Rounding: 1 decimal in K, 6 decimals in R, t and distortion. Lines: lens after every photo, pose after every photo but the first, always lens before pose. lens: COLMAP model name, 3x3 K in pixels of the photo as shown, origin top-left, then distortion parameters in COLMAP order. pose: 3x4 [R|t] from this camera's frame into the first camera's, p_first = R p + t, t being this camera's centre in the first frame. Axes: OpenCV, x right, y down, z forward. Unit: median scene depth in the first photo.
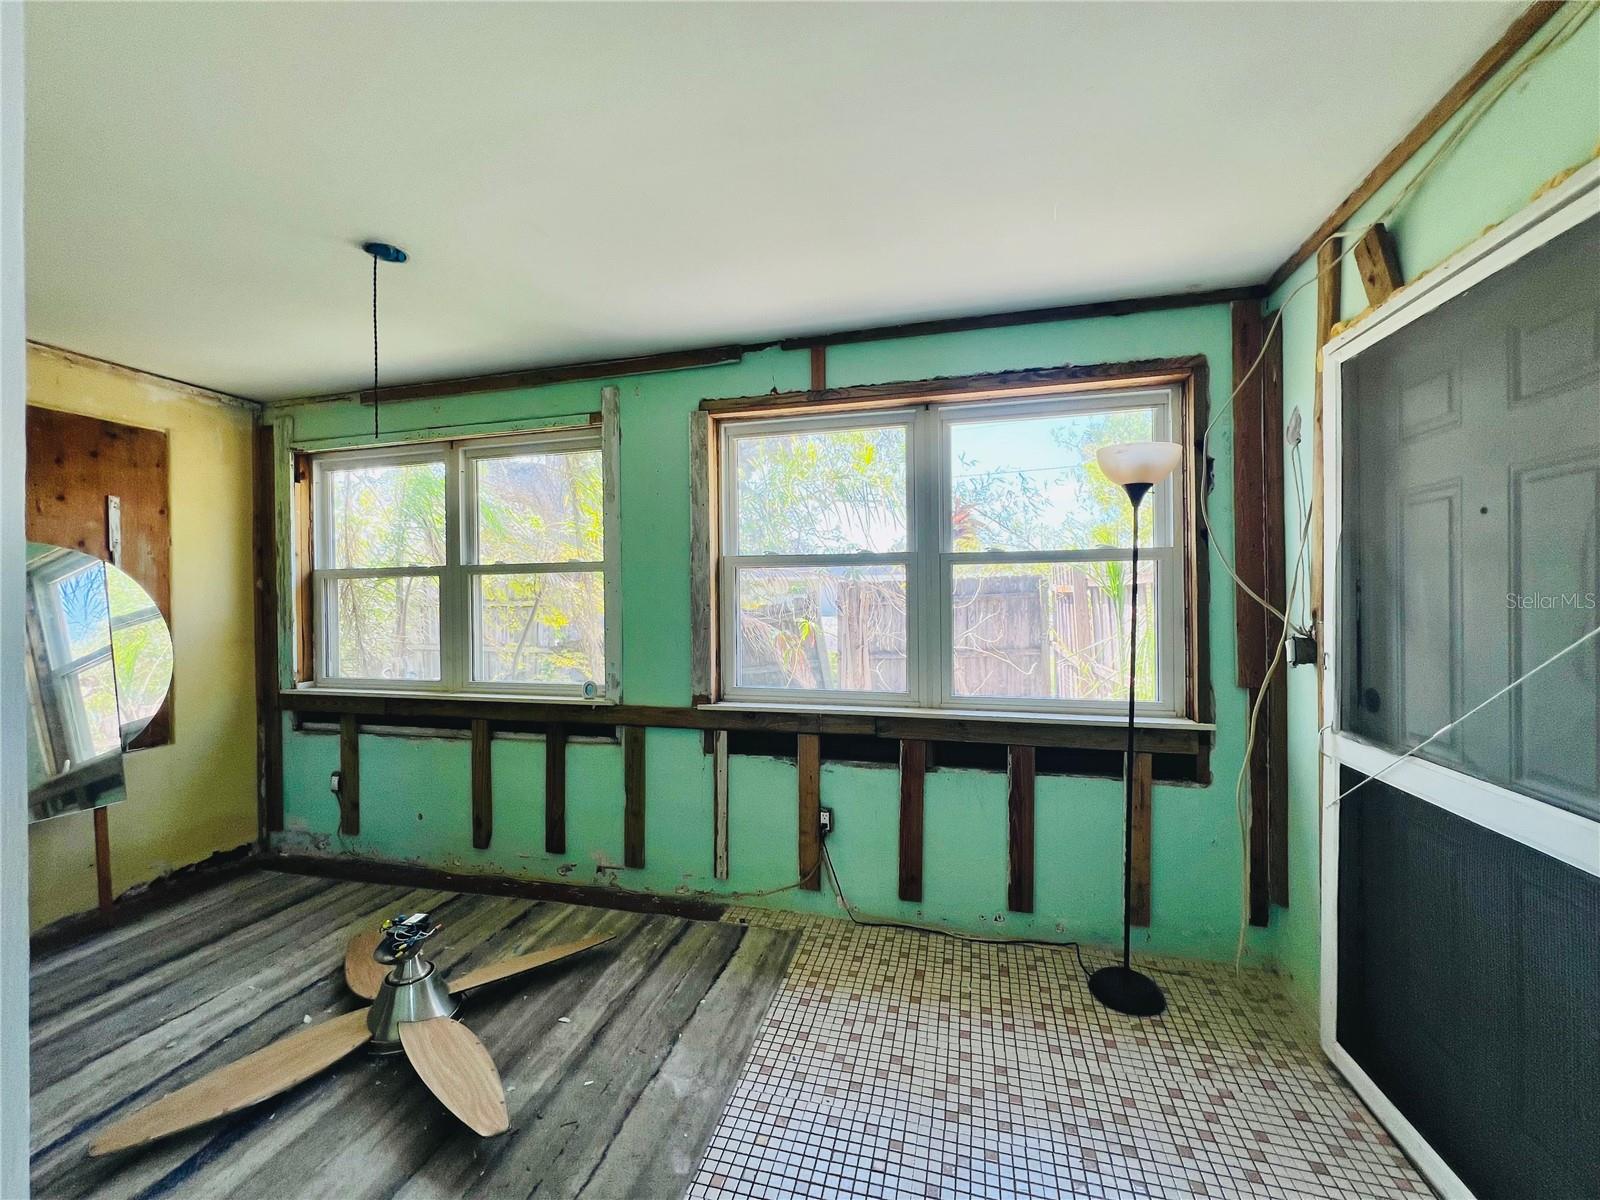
lens RADIAL K [[640.5, 0, 801.5], [0, 640.5, 598.8], [0, 0, 1]] dist [-0.002926, 0.000834]
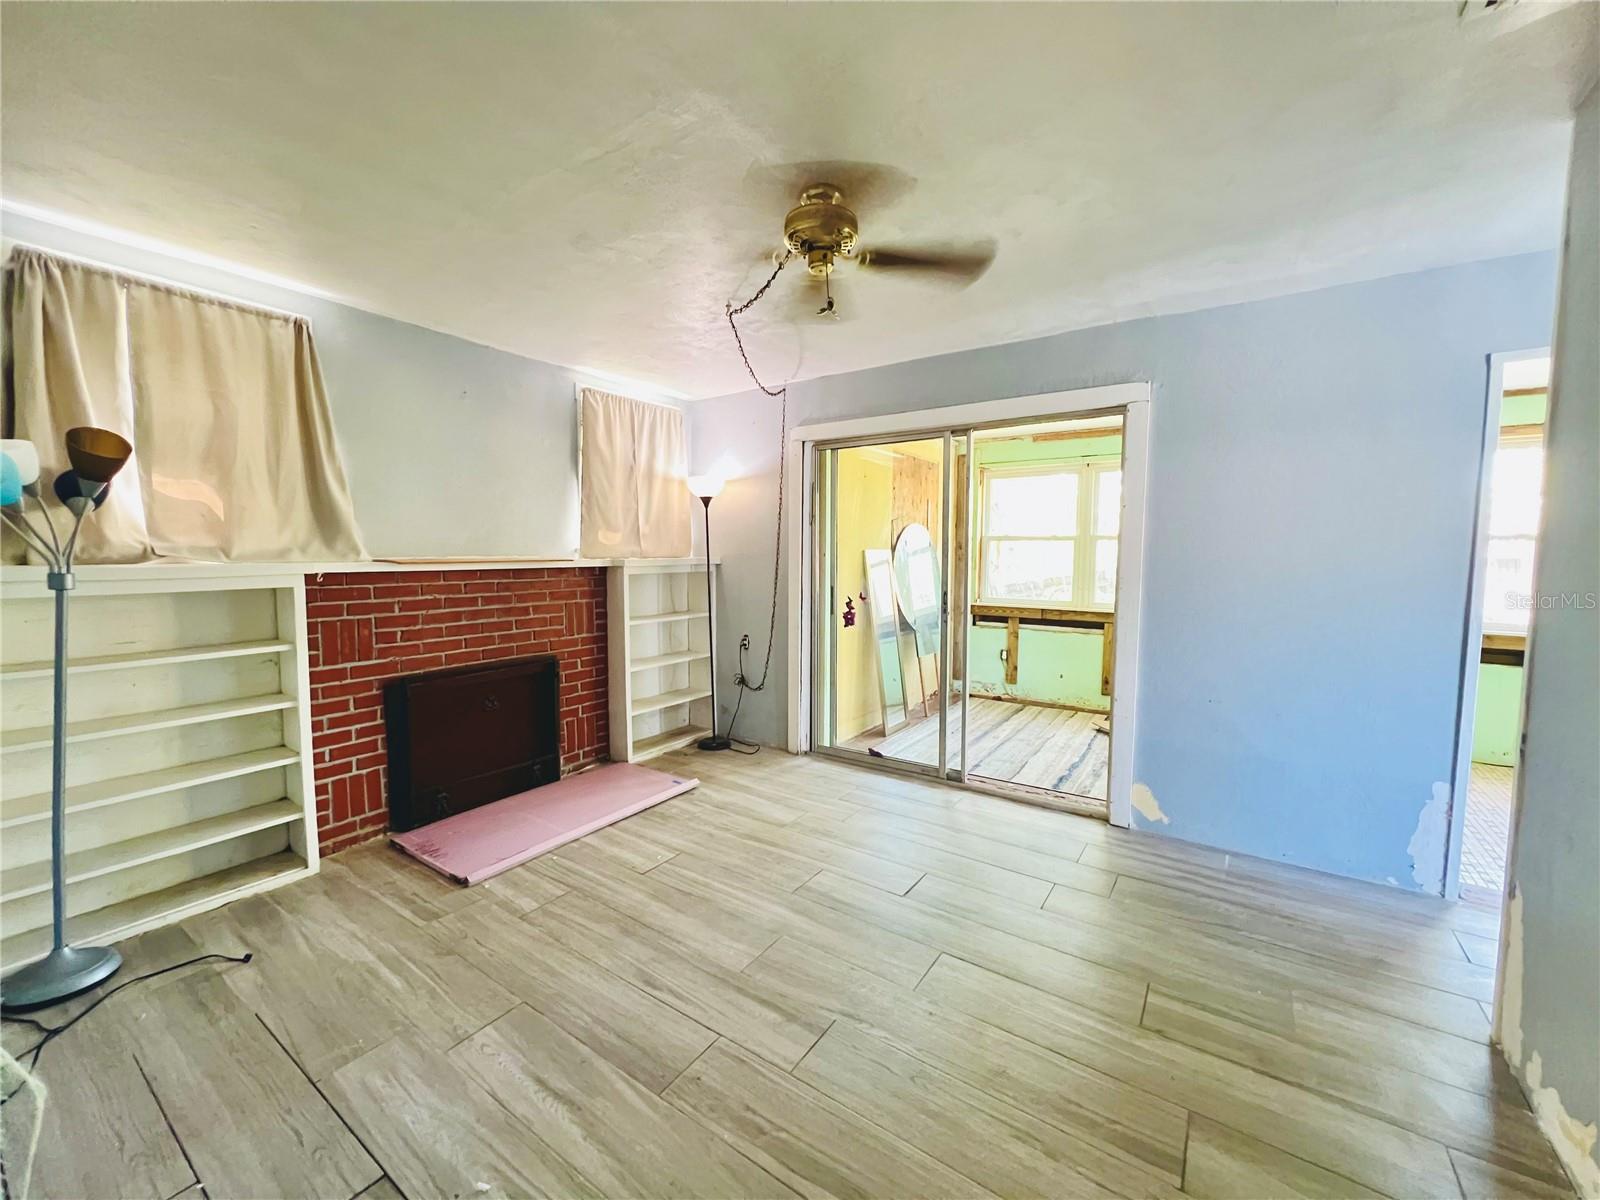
lens RADIAL K [[640.5, 0, 792.7], [0, 640.5, 595.0], [0, 0, 1]] dist [-0.002926, 0.000834]
pose [[0.933567, 0.047387, -0.355258, -0.648594], [-0.022184, 0.996960, 0.074688, -0.001956], [0.357717, -0.061845, 0.931780, -0.882589]]
